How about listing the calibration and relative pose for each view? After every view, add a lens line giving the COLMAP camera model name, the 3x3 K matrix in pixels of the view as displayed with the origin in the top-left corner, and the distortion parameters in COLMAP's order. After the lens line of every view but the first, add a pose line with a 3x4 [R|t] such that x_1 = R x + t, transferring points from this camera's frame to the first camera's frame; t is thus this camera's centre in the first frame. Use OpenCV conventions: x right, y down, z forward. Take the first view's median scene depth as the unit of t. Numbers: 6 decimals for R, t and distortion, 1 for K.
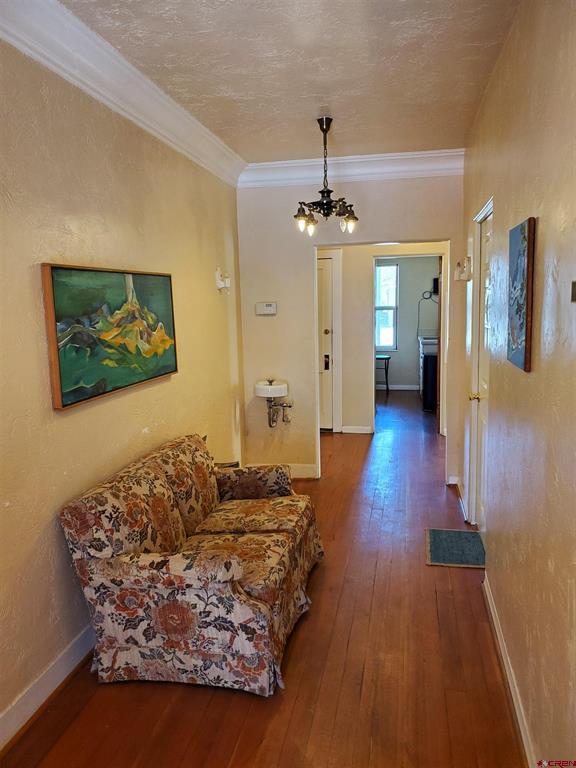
lens RADIAL K [[597.4, 0, 288.9], [0, 597.4, 385.3], [0, 0, 1]] dist [0.010340, 0.008110]
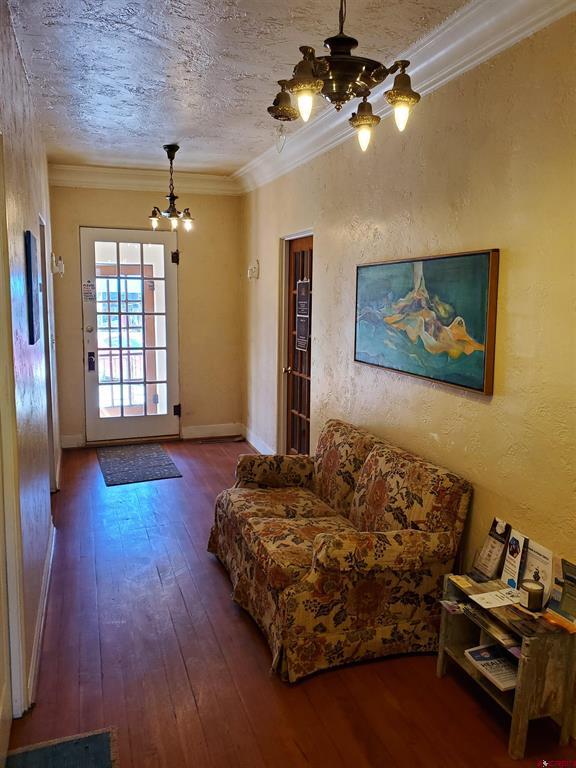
lens RADIAL K [[597.4, 0, 293.2], [0, 597.4, 379.8], [0, 0, 1]] dist [0.010340, 0.008110]
pose [[-0.859890, 0.085768, -0.503222, 0.397232], [-0.061270, 0.961318, 0.268540, -0.240269], [0.506789, 0.261747, -0.821373, 1.680333]]
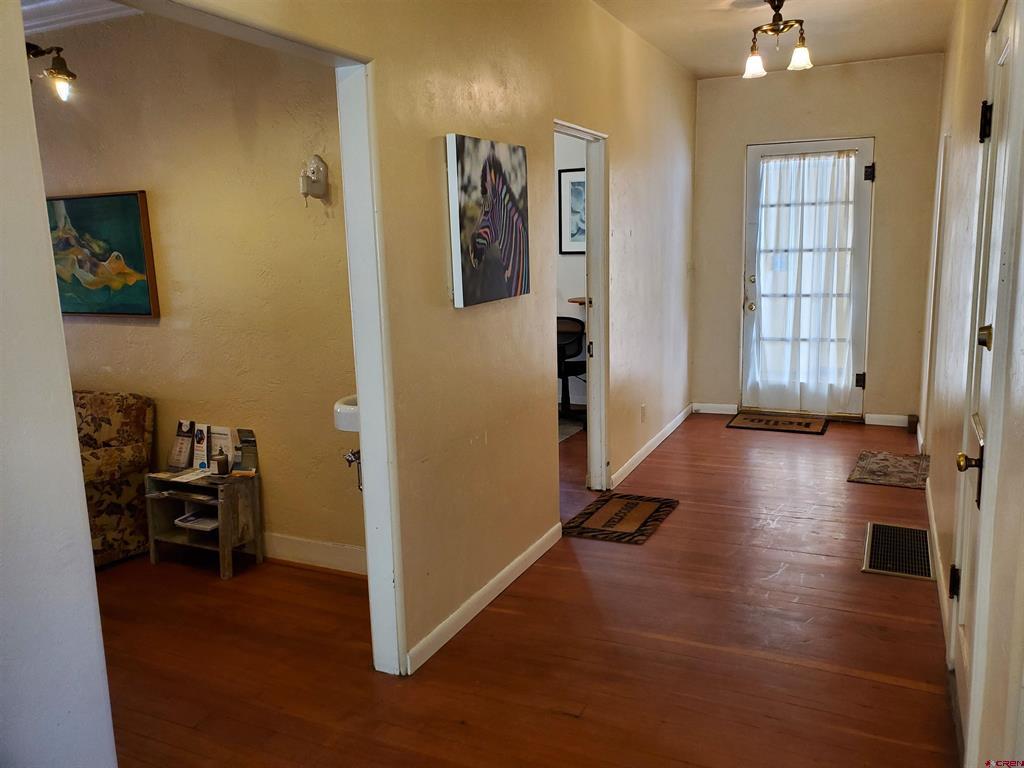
lens RADIAL K [[796.5, 0, 519.1], [0, 796.5, 383.7], [0, 0, 1]] dist [0.010340, 0.008110]
pose [[-0.237330, 0.197237, -0.951195, 0.831784], [-0.105976, 0.968070, 0.227178, -0.263238], [0.965631, 0.154721, -0.208850, 1.975230]]
